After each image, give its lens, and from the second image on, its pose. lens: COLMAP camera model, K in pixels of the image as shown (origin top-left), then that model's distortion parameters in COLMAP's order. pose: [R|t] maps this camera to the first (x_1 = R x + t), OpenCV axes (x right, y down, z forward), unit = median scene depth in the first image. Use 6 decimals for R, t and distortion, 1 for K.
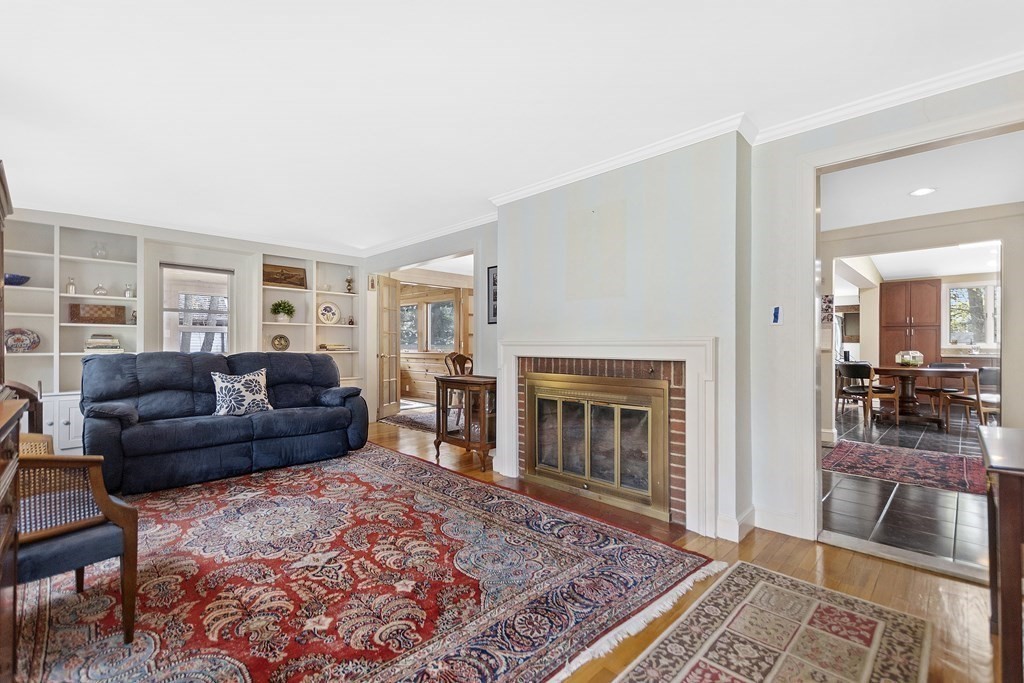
lens RADIAL K [[446.1, 0, 511.5], [0, 446.1, 346.0], [0, 0, 1]] dist [0.001699, -0.000032]
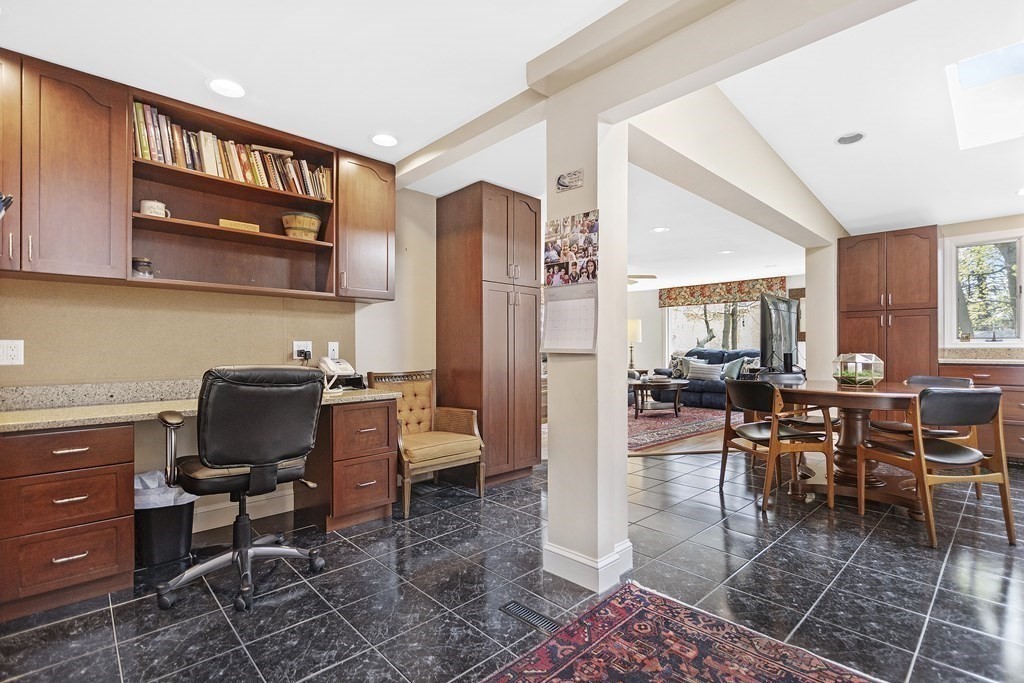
lens RADIAL K [[472.5, 0, 512.4], [0, 472.5, 342.6], [0, 0, 1]] dist [-0.001818, -0.000124]
pose [[0.999778, -0.005696, -0.020301, 0.425321], [0.005404, 0.999881, -0.014447, 0.003689], [0.020380, 0.014334, 0.999690, 0.384900]]
